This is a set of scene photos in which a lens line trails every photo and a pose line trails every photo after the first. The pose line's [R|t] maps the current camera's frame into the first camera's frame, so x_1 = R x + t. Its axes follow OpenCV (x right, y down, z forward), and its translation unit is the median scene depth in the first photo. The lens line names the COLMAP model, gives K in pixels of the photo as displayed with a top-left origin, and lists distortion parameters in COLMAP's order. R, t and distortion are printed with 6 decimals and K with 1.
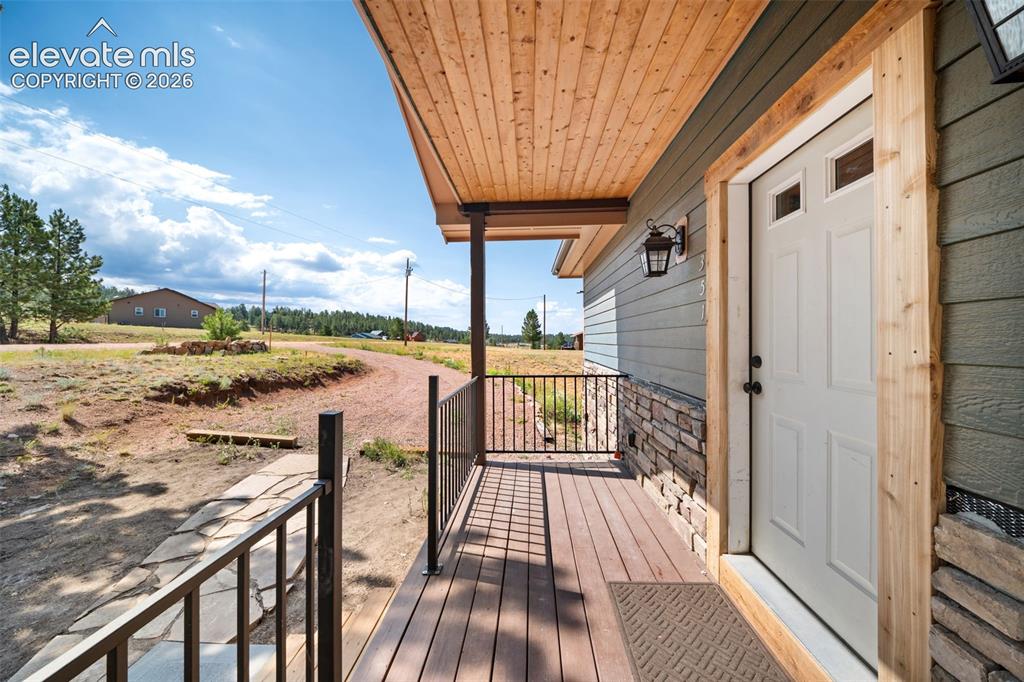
lens RADIAL K [[355.0, 0, 506.1], [0, 355.0, 334.6], [0, 0, 1]] dist [-0.008103, -0.001902]
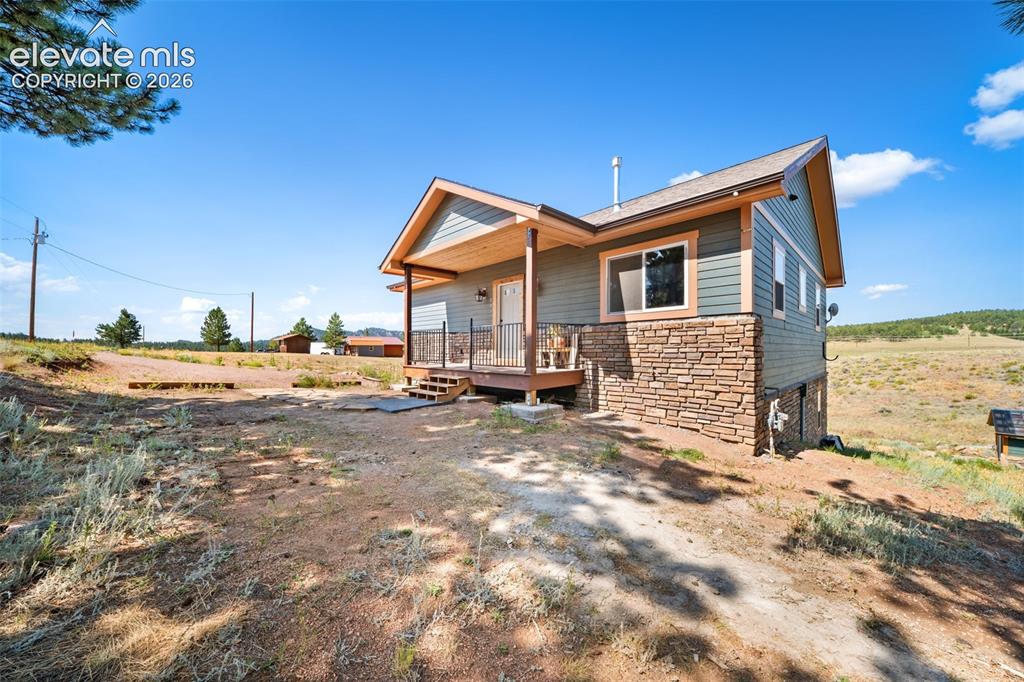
lens RADIAL K [[355.0, 0, 510.4], [0, 355.0, 344.9], [0, 0, 1]] dist [-0.008103, -0.001902]
pose [[0.683506, 0.010918, 0.729863, -1.950596], [-0.009331, 0.999937, -0.006220, 0.299810], [-0.729885, -0.002559, 0.683565, -1.729923]]
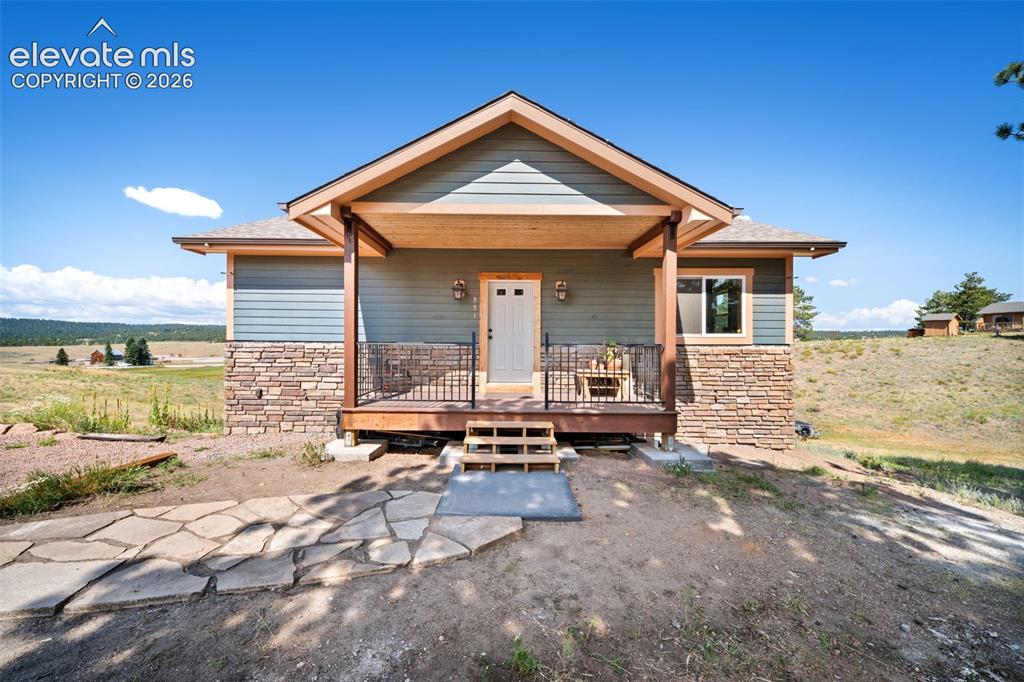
lens RADIAL K [[355.0, 0, 509.4], [0, 355.0, 345.8], [0, 0, 1]] dist [-0.008103, -0.001902]
pose [[-0.046560, 0.002586, 0.998912, -1.971383], [-0.019685, 0.999800, -0.003505, 0.159204], [-0.998722, -0.019826, -0.046500, 0.618451]]
